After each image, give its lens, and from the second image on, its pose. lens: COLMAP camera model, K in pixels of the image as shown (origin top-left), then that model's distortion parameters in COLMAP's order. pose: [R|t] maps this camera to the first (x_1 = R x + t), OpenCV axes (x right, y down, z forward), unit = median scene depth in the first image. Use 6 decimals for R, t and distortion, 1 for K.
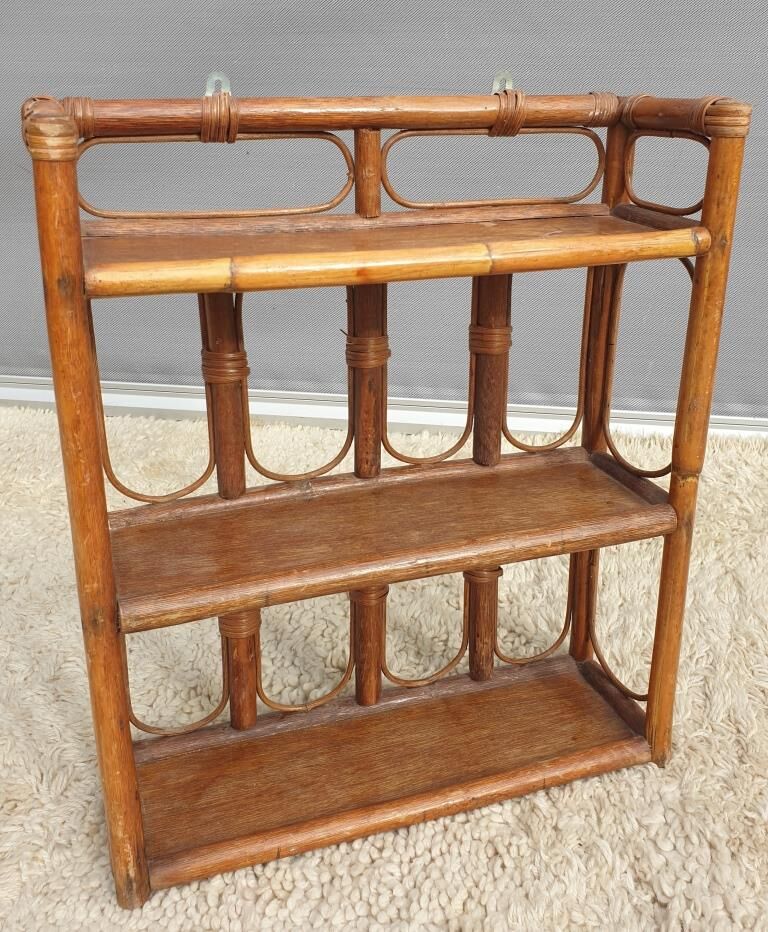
lens RADIAL K [[901.1, 0, 384.0], [0, 901.1, 466.0], [0, 0, 1]] dist [0.022549, 0.002959]
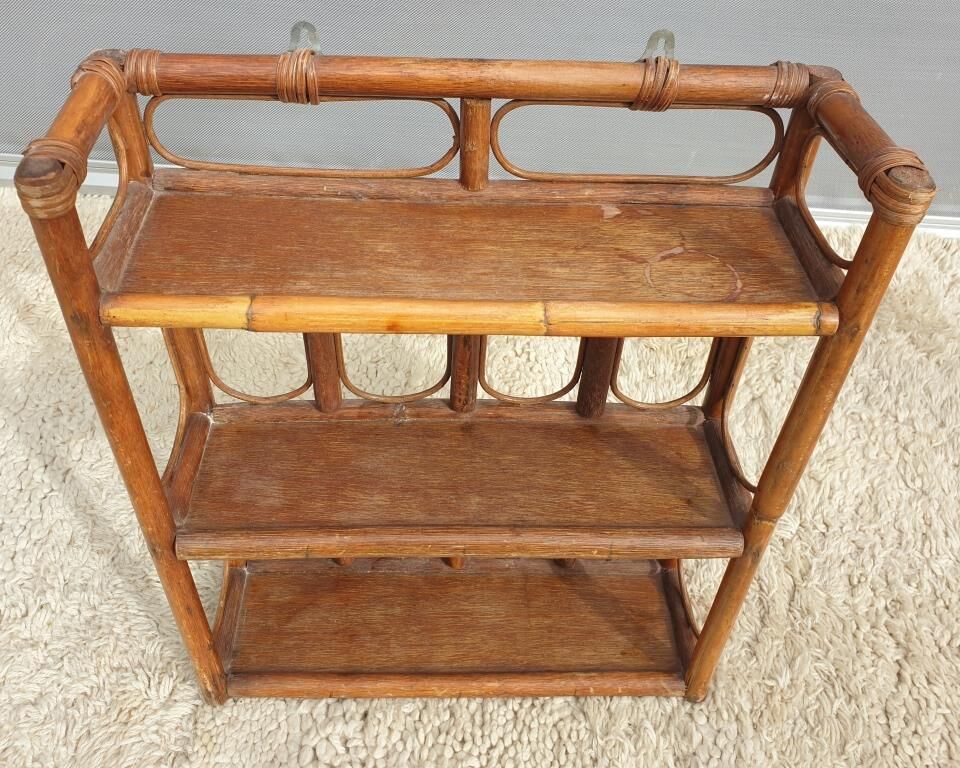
lens RADIAL K [[801.0, 0, 467.5], [0, 801.0, 405.5], [0, 0, 1]] dist [0.002937, 0.018022]
pose [[0.952548, 0.234680, -0.193849, 0.181710], [-0.149727, 0.915724, 0.372870, -0.370607], [0.265017, -0.326152, 0.907409, 0.206309]]
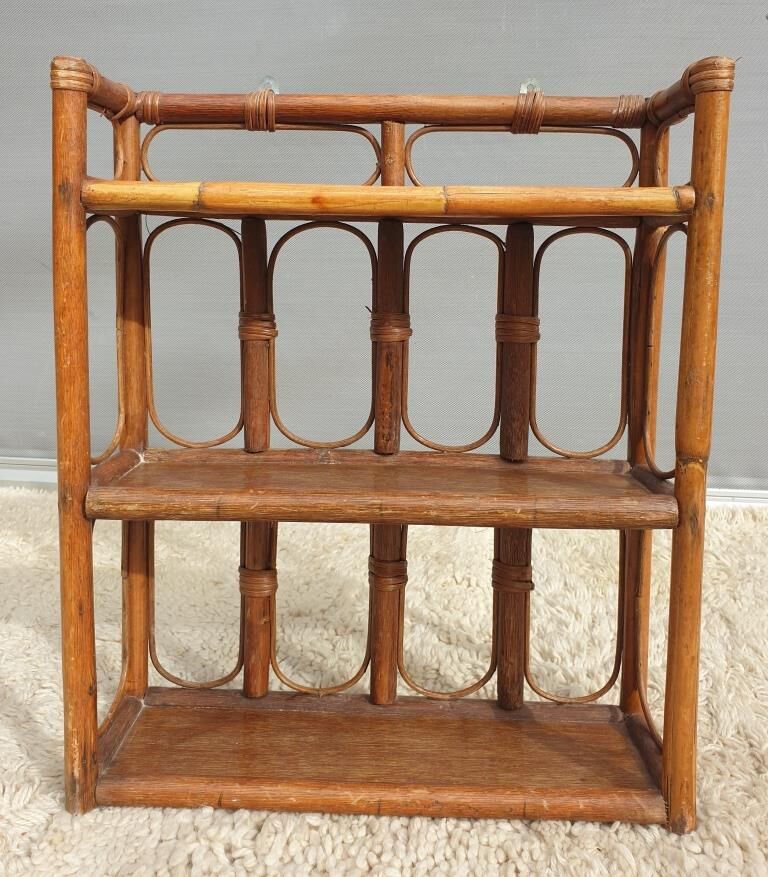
lens RADIAL K [[835.0, 0, 381.7], [0, 835.0, 431.3], [0, 0, 1]] dist [0.010736, 0.033606]
pose [[0.936355, 0.075545, -0.342829, 0.342070], [-0.153463, 0.966402, -0.206193, 0.208956], [0.315734, 0.245681, 0.916490, 0.125958]]
